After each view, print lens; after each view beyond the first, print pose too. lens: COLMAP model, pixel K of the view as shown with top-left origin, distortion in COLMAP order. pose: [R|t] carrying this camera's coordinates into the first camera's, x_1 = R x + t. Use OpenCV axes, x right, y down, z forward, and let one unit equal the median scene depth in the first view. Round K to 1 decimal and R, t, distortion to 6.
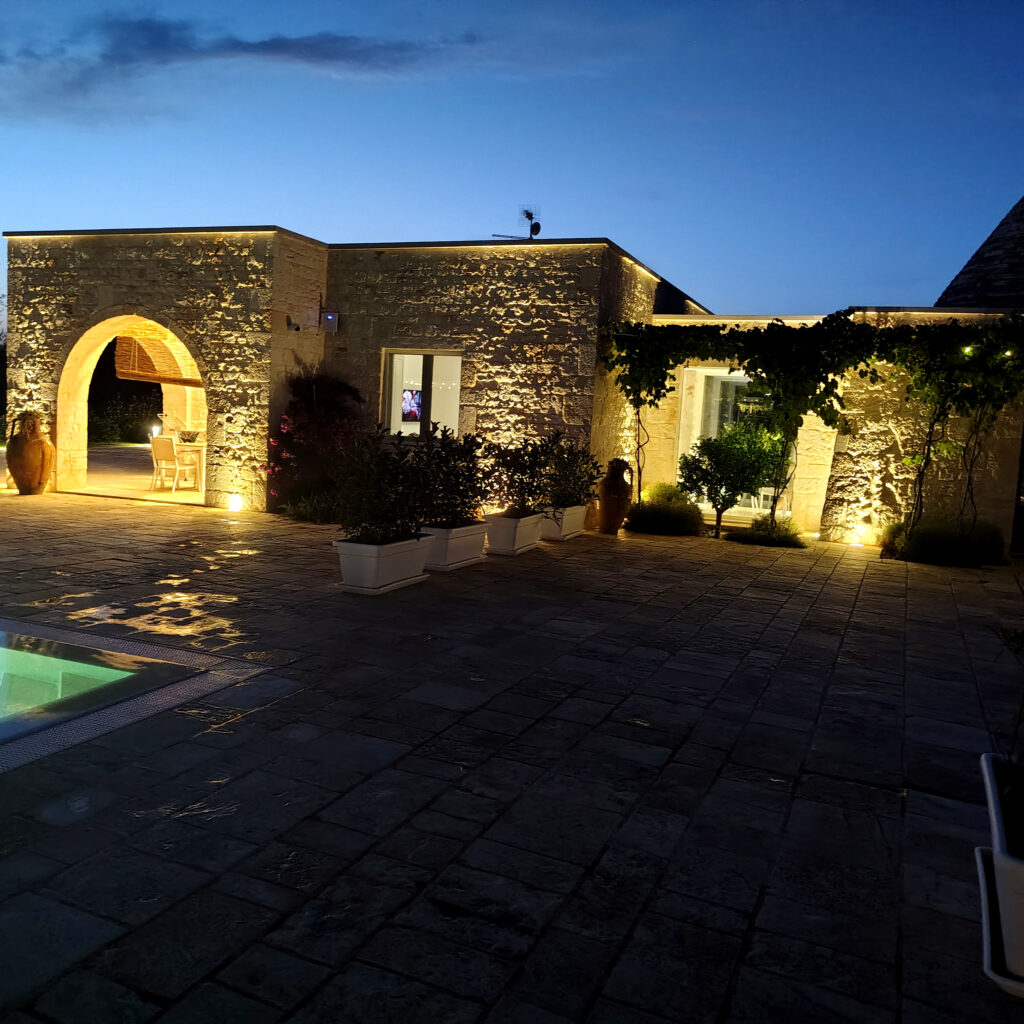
lens RADIAL K [[927.7, 0, 501.6], [0, 927.7, 511.8], [0, 0, 1]] dist [0.068469, -0.077836]
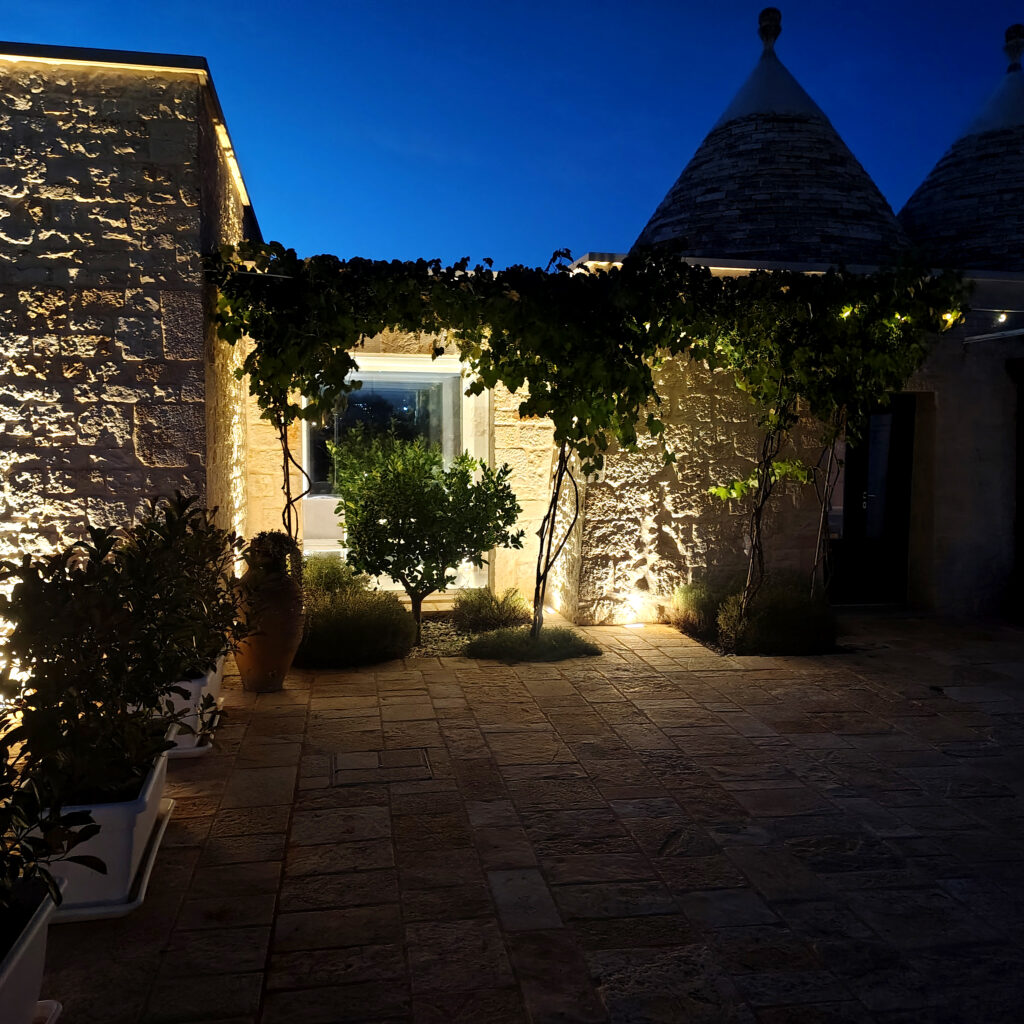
lens RADIAL K [[927.7, 0, 501.6], [0, 927.7, 511.8], [0, 0, 1]] dist [0.068469, -0.077836]
pose [[0.840636, -0.091030, 0.533896, -0.029986], [0.095658, 0.995232, 0.019073, -0.063810], [-0.533086, 0.035038, 0.845335, 0.513345]]
